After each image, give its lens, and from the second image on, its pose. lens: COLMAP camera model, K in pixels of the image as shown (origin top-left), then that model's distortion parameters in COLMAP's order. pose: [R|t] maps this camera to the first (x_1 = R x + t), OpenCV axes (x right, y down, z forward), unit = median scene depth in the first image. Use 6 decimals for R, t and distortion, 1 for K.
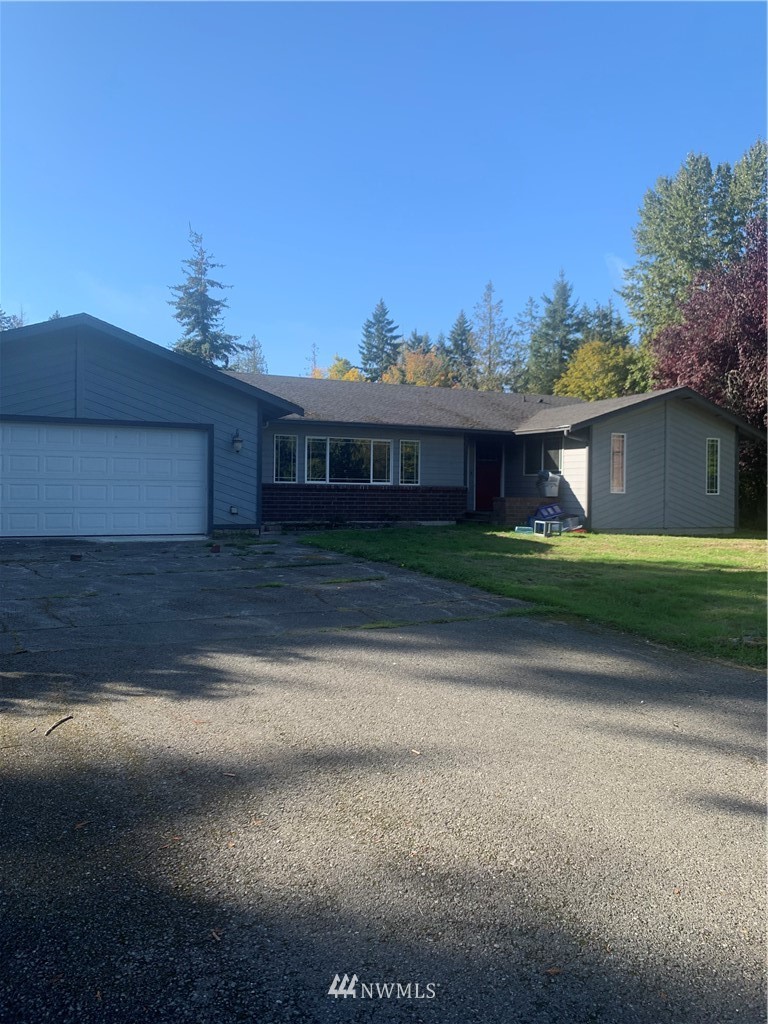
lens RADIAL K [[779.5, 0, 383.9], [0, 779.5, 511.2], [0, 0, 1]] dist [0.012263, -0.011240]
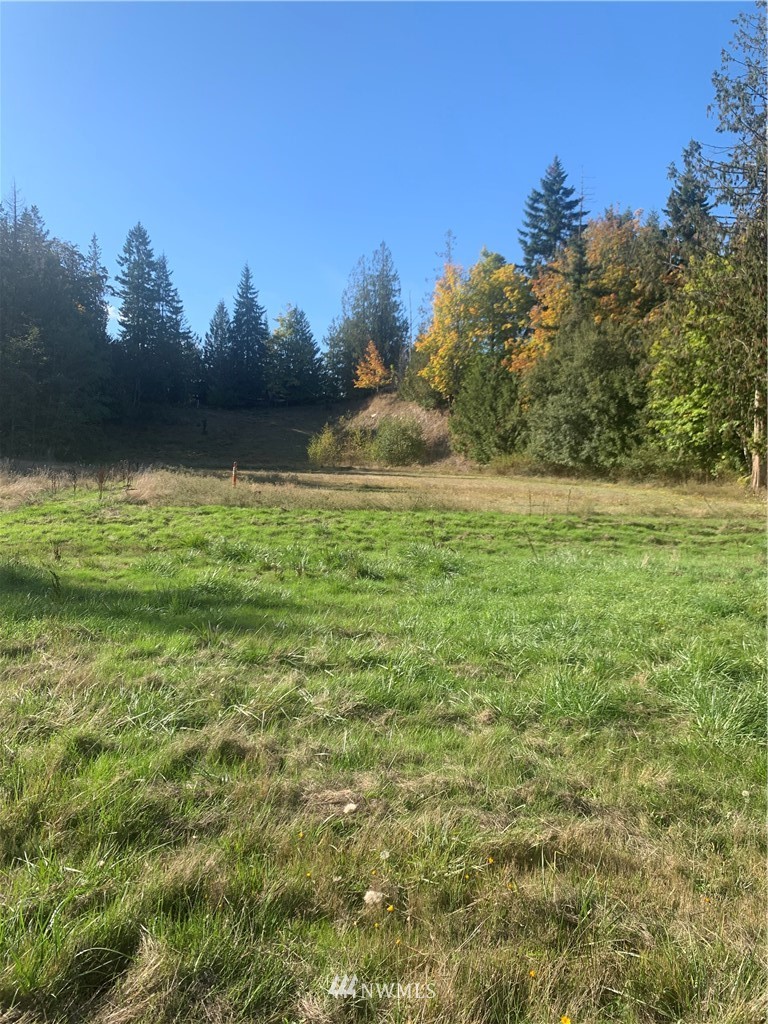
lens RADIAL K [[779.5, 0, 384.8], [0, 779.5, 511.0], [0, 0, 1]] dist [0.012263, -0.011240]
pose [[0.967900, 0.018464, -0.250655, 0.027347], [-0.007515, 0.998978, 0.044571, -0.006996], [0.251222, -0.041257, 0.967050, 0.329712]]
